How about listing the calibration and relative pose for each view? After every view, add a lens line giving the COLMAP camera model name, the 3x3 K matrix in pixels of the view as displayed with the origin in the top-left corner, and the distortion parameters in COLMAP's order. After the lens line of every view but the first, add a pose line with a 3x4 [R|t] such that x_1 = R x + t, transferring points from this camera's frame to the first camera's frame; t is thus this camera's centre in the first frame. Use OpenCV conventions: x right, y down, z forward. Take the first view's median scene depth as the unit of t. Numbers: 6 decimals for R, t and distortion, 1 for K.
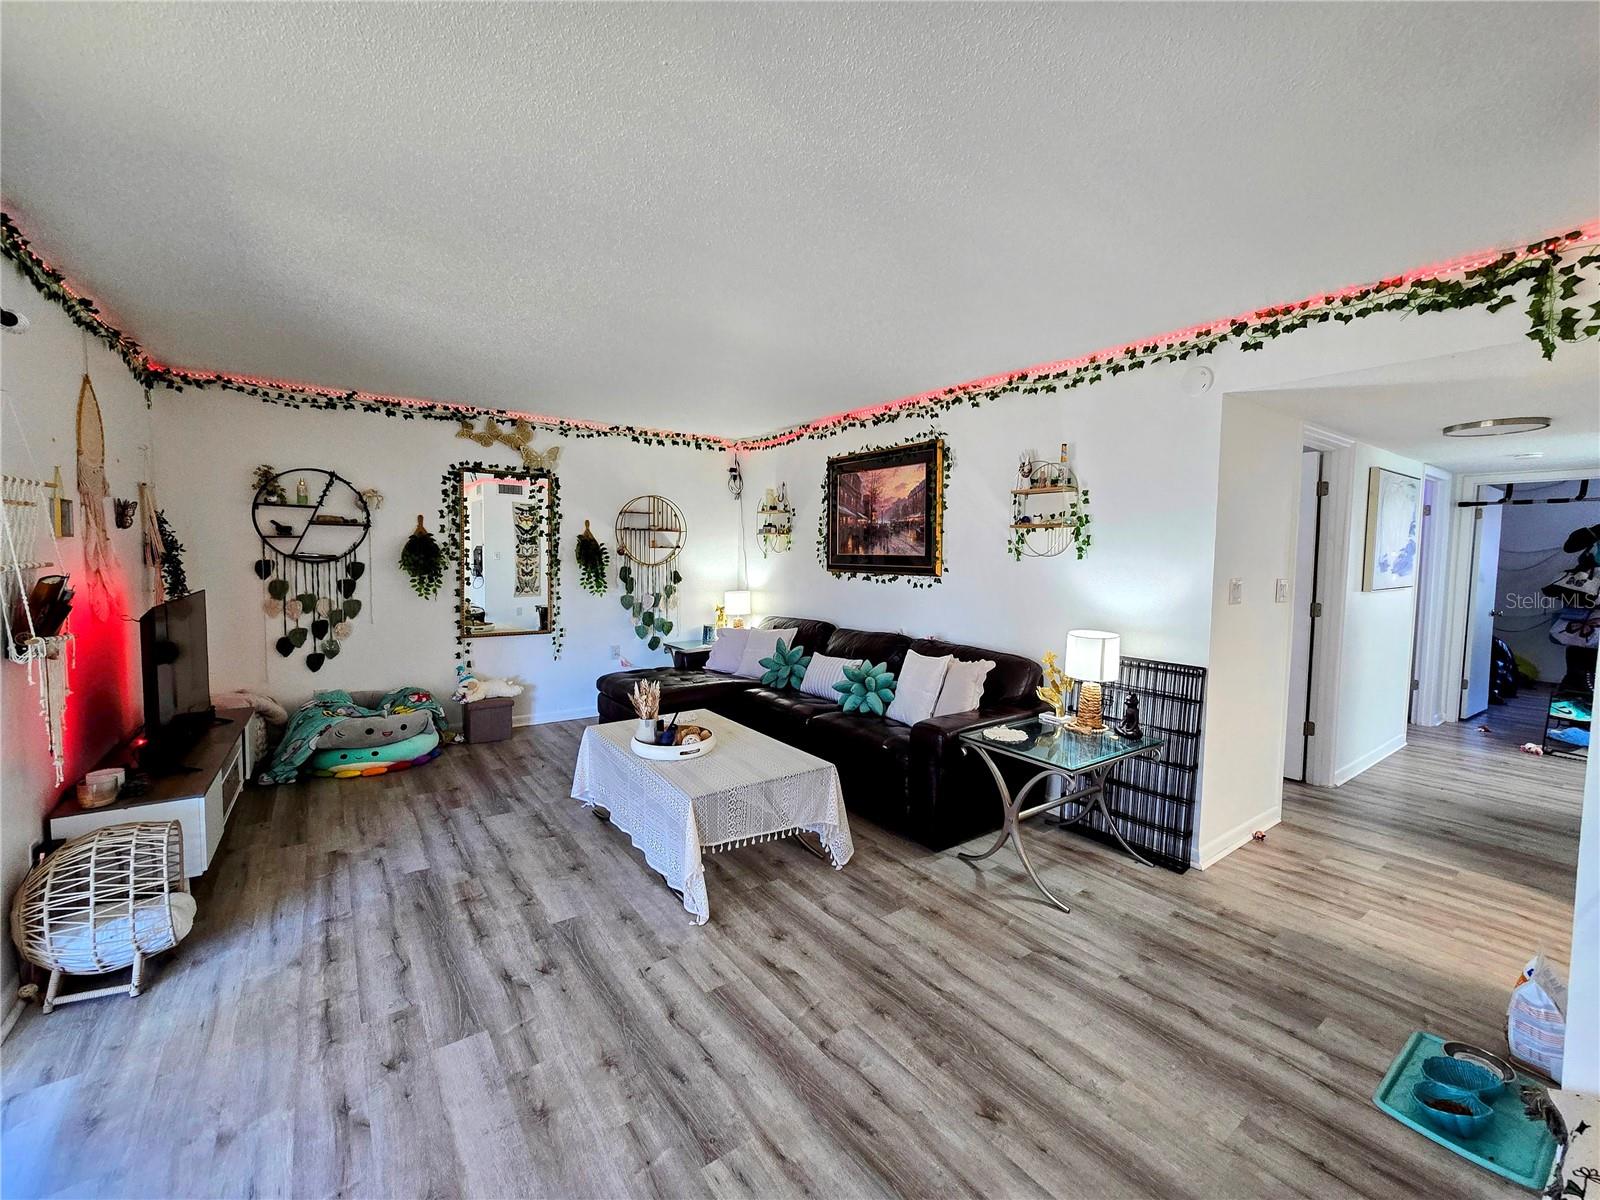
lens RADIAL K [[664.9, 0, 805.9], [0, 664.9, 595.7], [0, 0, 1]] dist [-0.002284, 0.000002]
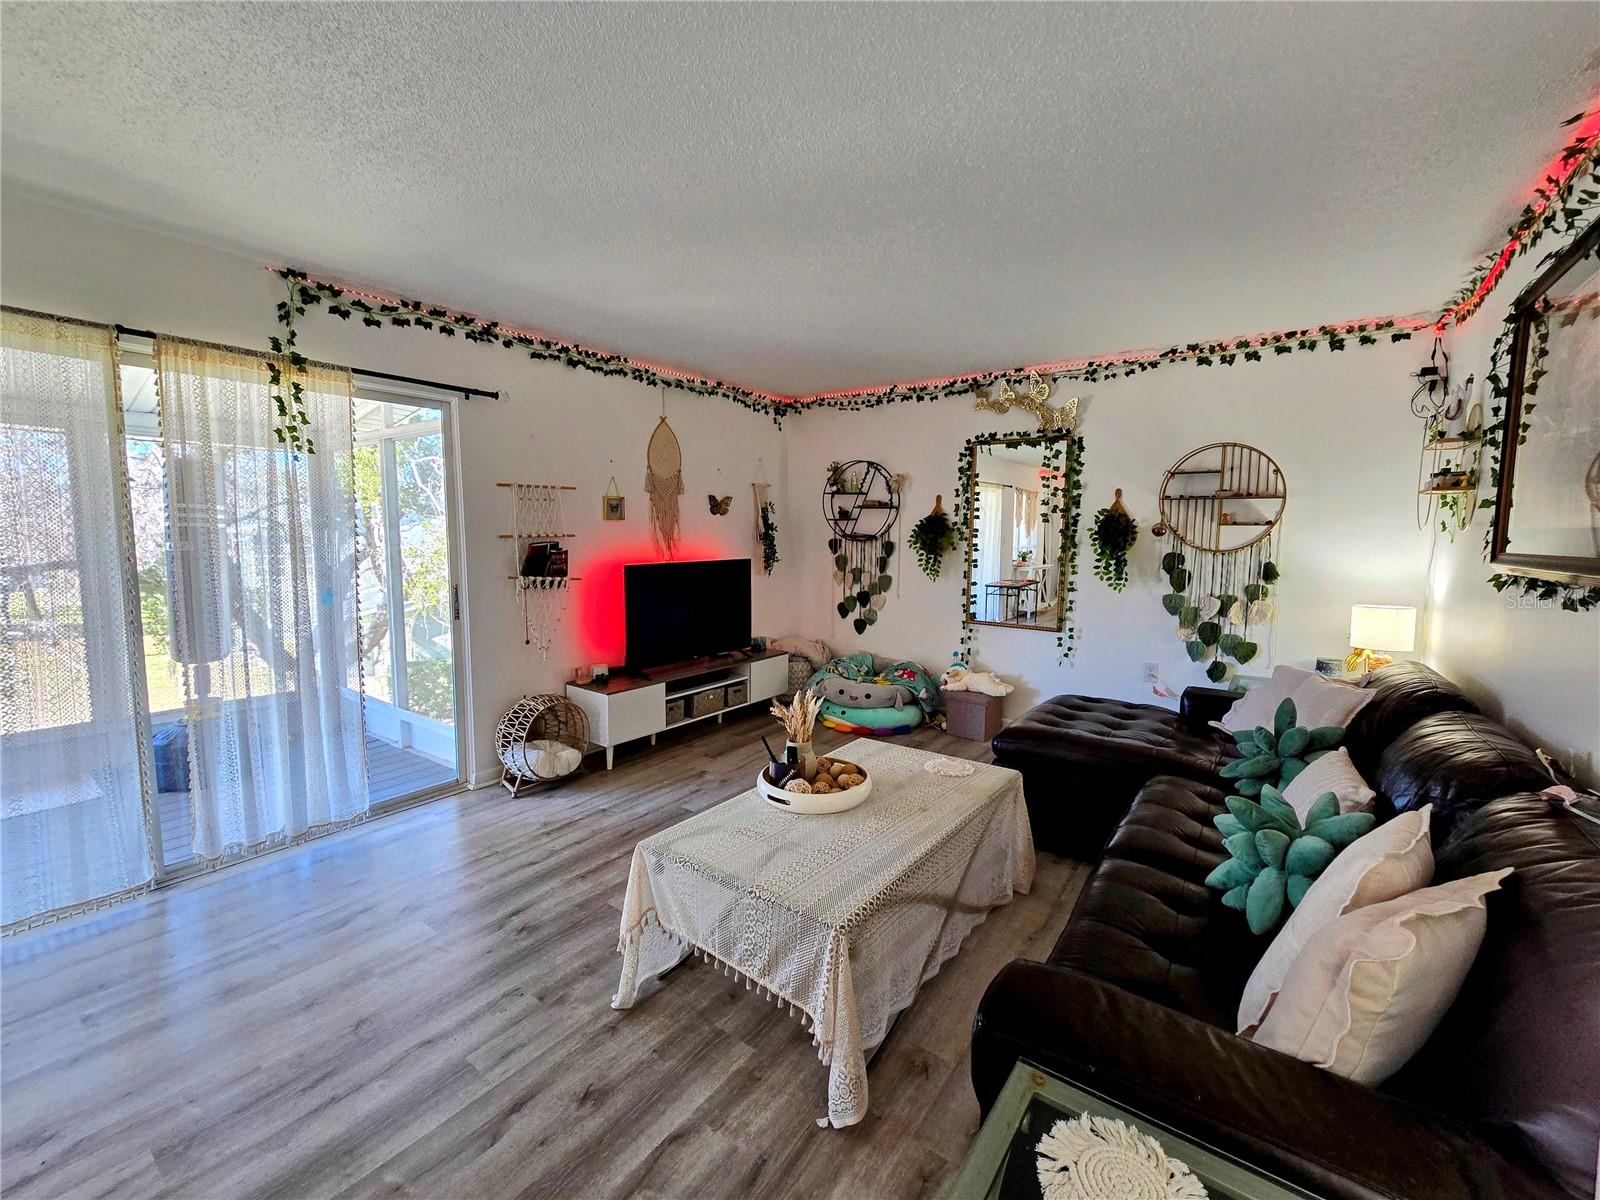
lens RADIAL K [[660.4, 0, 807.8], [0, 660.4, 594.2], [0, 0, 1]] dist [-0.001819, -0.000353]
pose [[0.302871, 0.079788, -0.949686, 0.340311], [-0.067686, 0.995774, 0.062074, -0.022530], [0.950625, 0.045480, 0.306992, 0.549304]]
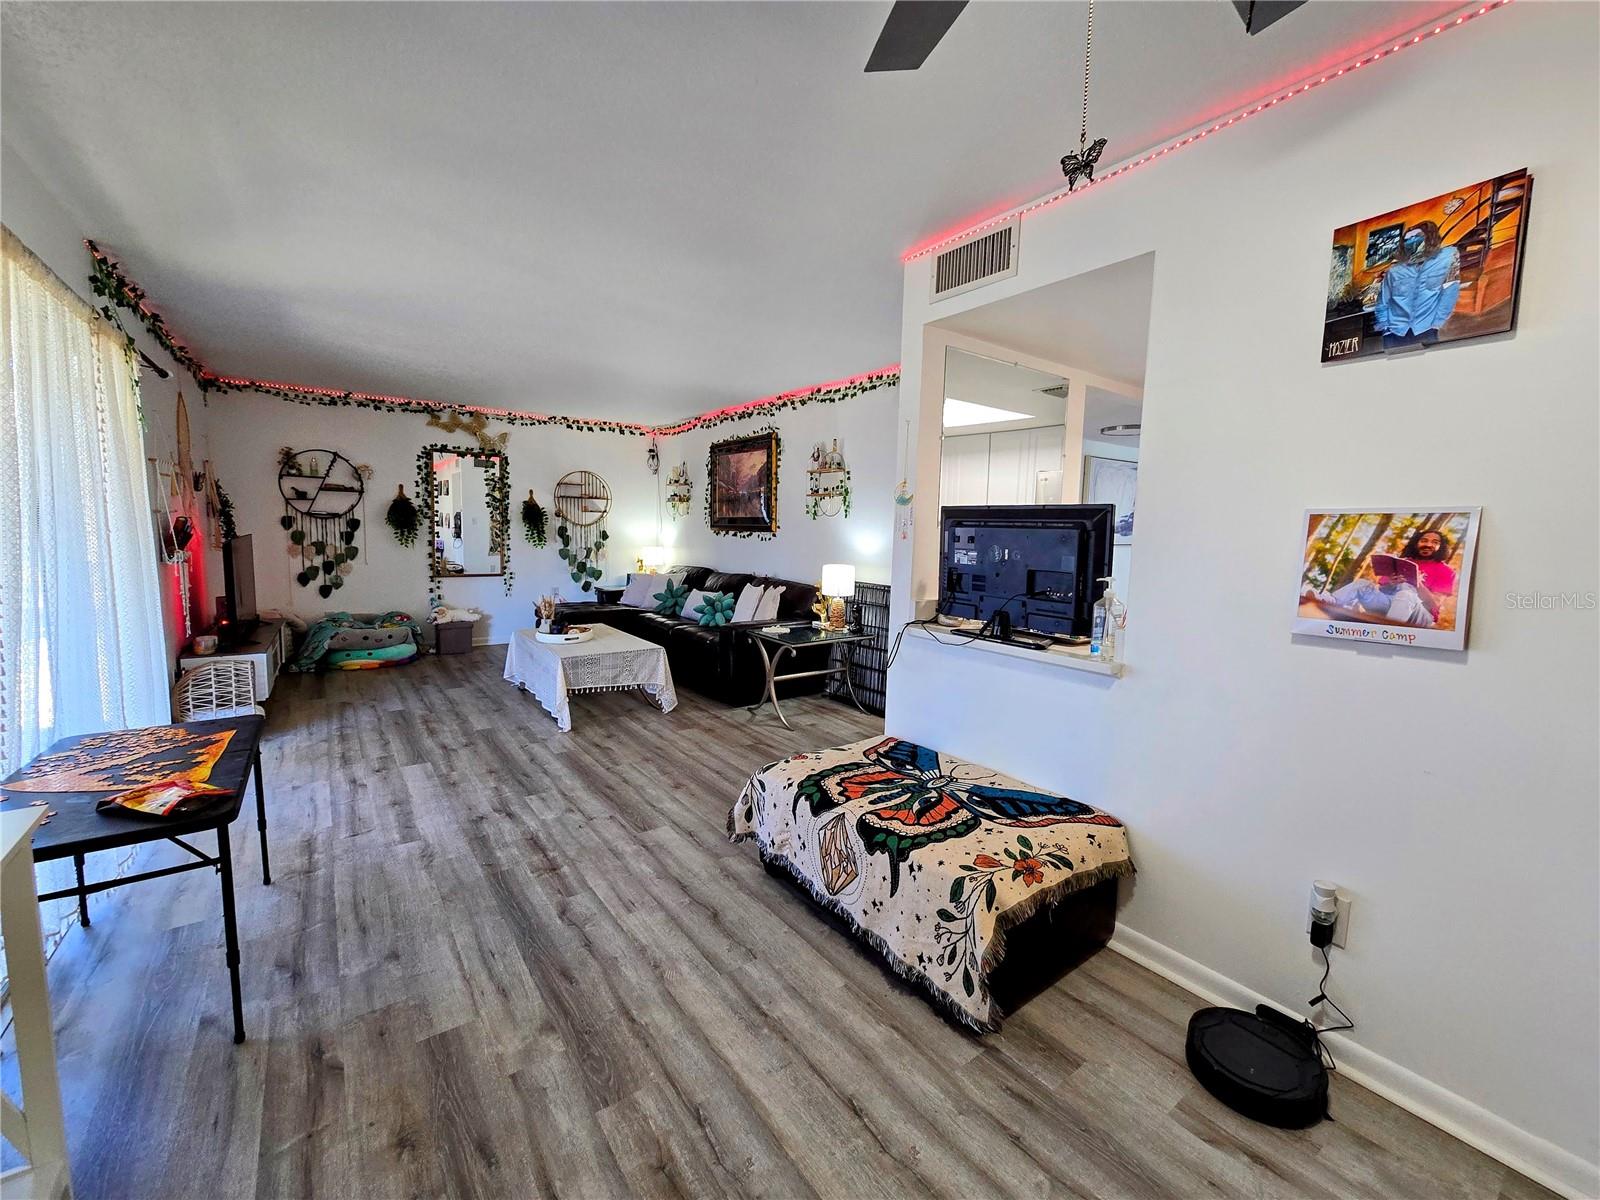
lens RADIAL K [[664.9, 0, 805.9], [0, 664.9, 595.7], [0, 0, 1]] dist [-0.002284, 0.000002]
pose [[0.999963, 0.007918, 0.003454, 0.252085], [-0.008048, 0.999193, 0.039350, 0.047143], [-0.003139, -0.039377, 0.999220, -0.378526]]
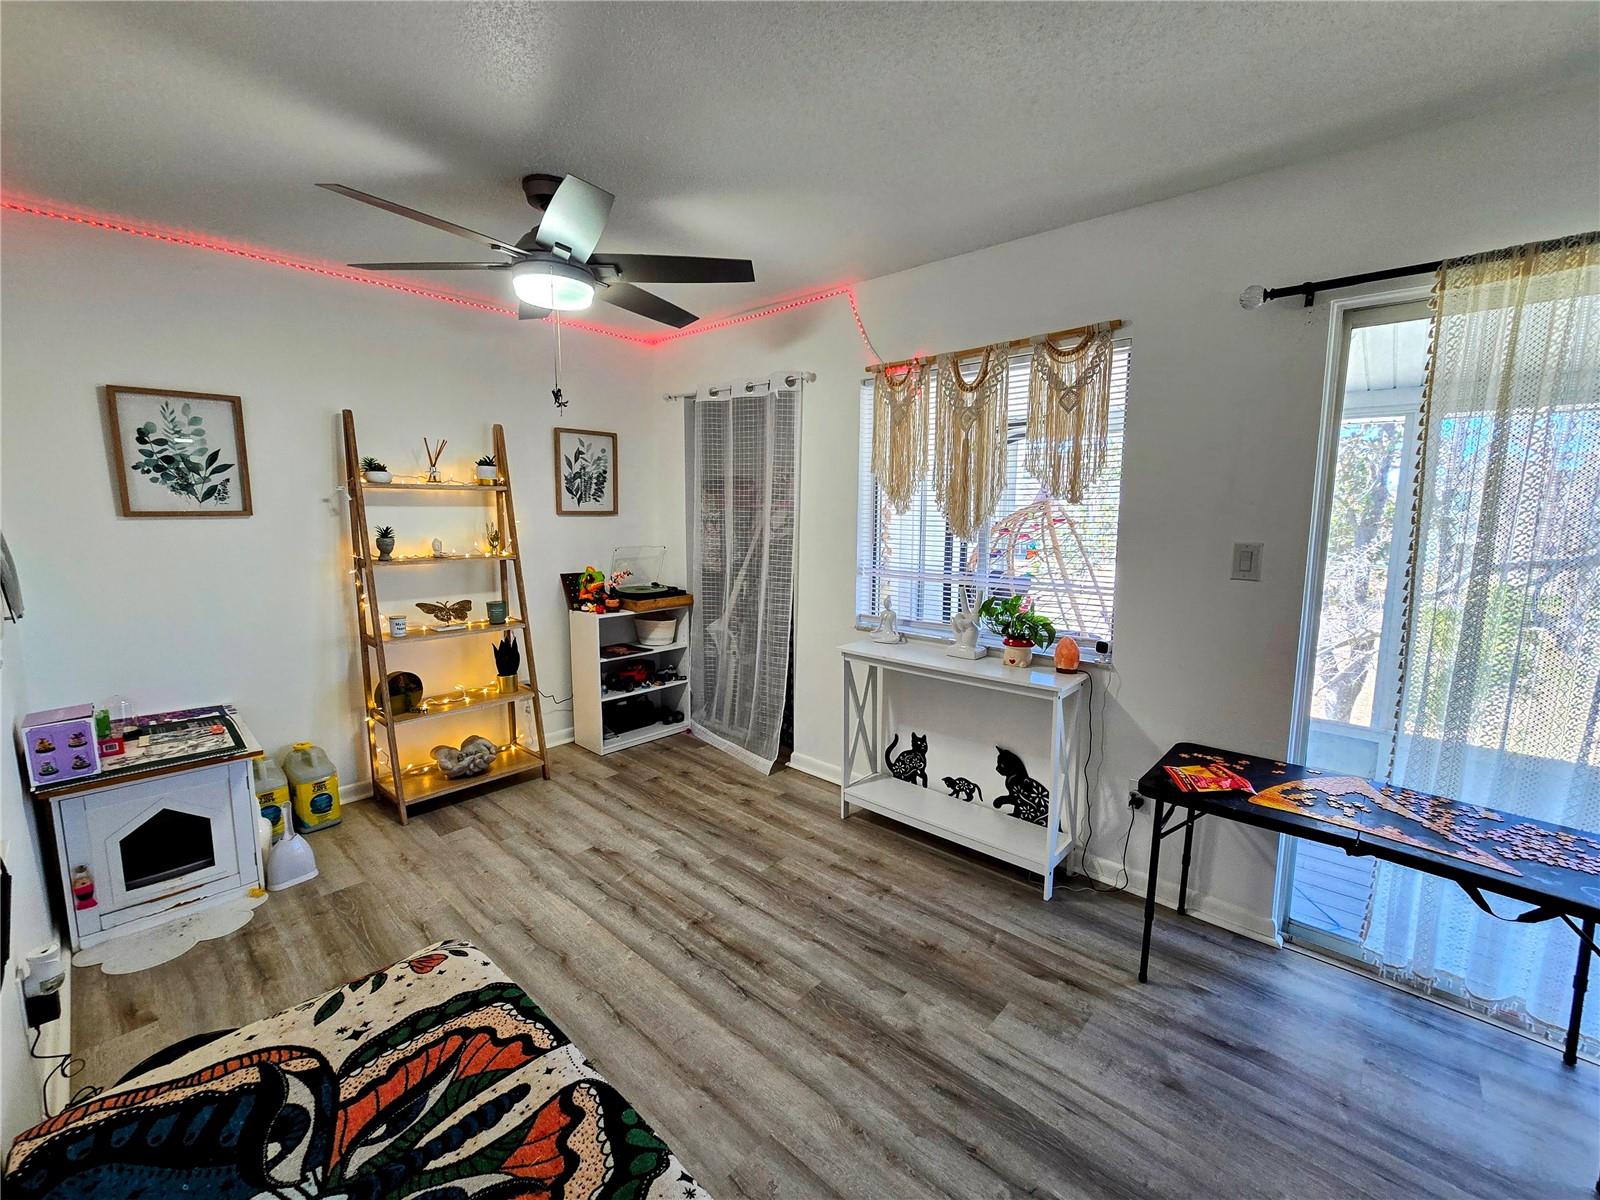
lens RADIAL K [[664.9, 0, 805.9], [0, 664.9, 595.7], [0, 0, 1]] dist [-0.002284, 0.000002]
pose [[-0.980316, 0.006954, -0.197313, 0.246167], [-0.031719, 0.980852, 0.192156, -0.020438], [0.194871, 0.194632, -0.961324, 0.339506]]
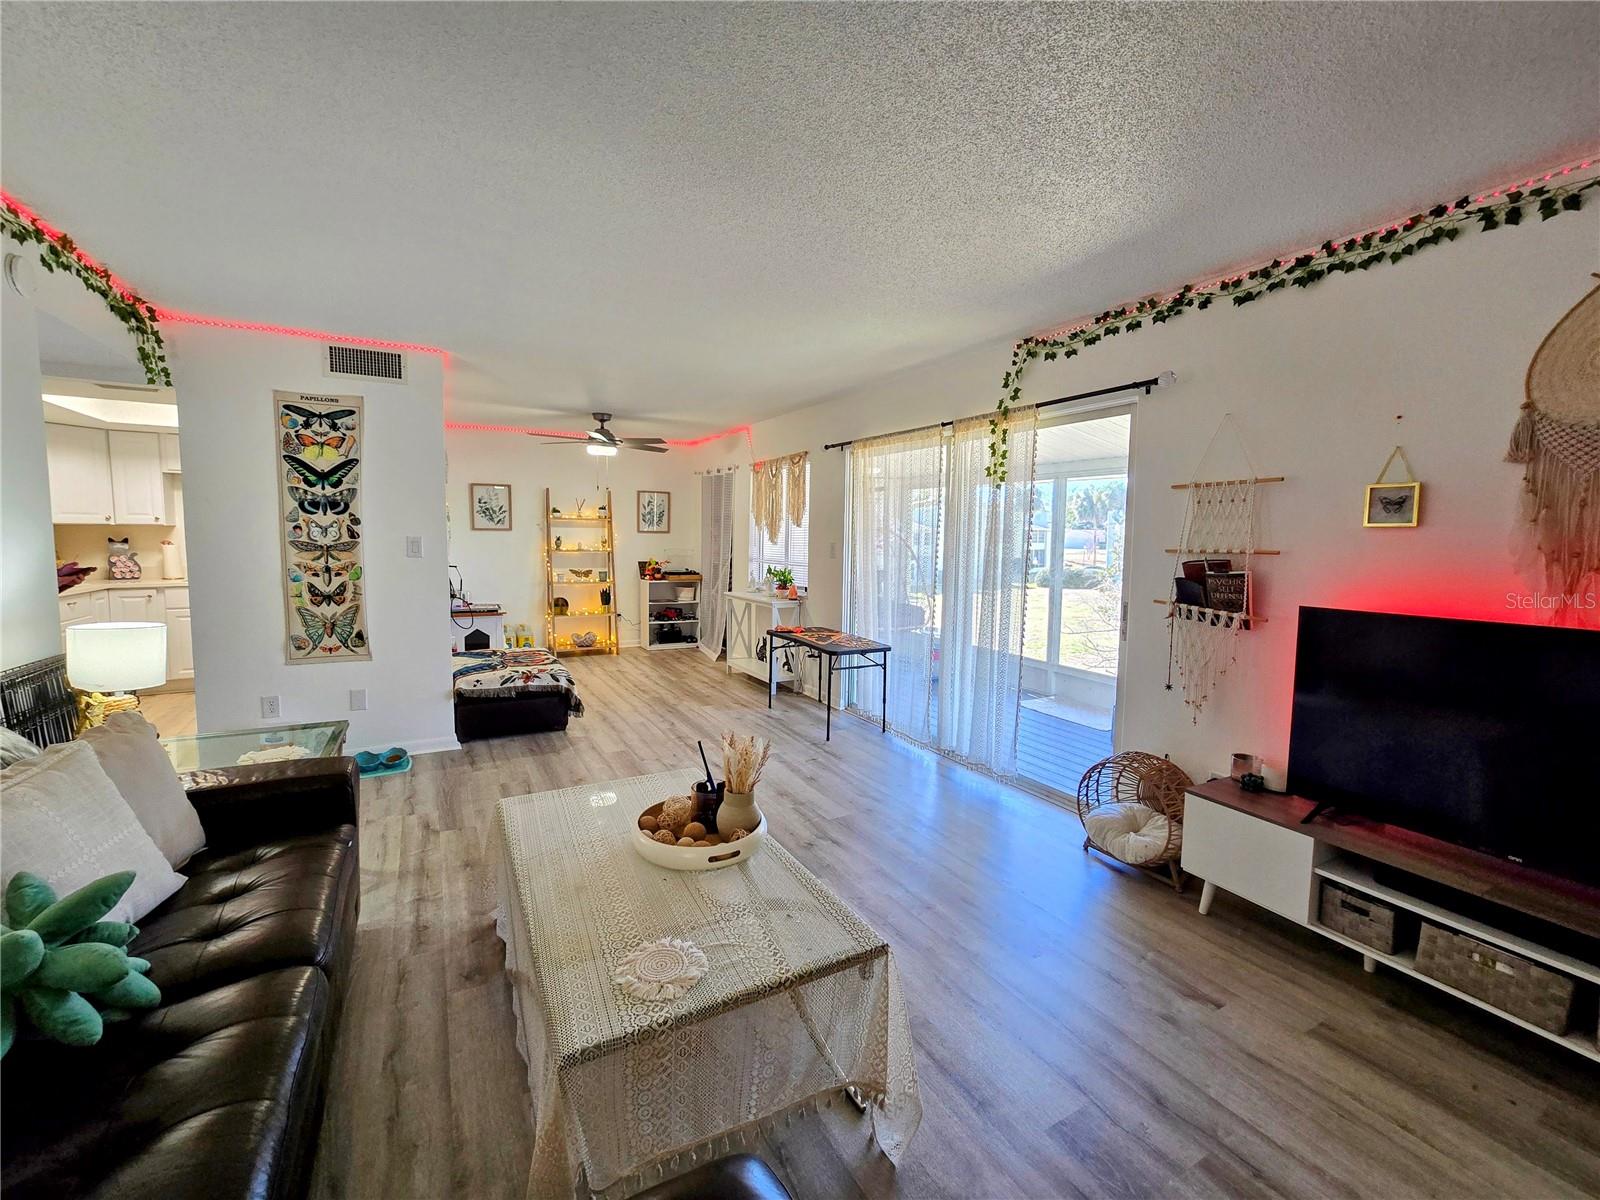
lens RADIAL K [[655.6, 0, 794.0], [0, 655.6, 590.1], [0, 0, 1]] dist [0.000488, 0.000248]
pose [[-0.991500, -0.039127, 0.124088, -0.255524], [-0.020034, 0.988249, 0.151533, -0.069822], [-0.128559, 0.147759, -0.980632, 1.126103]]
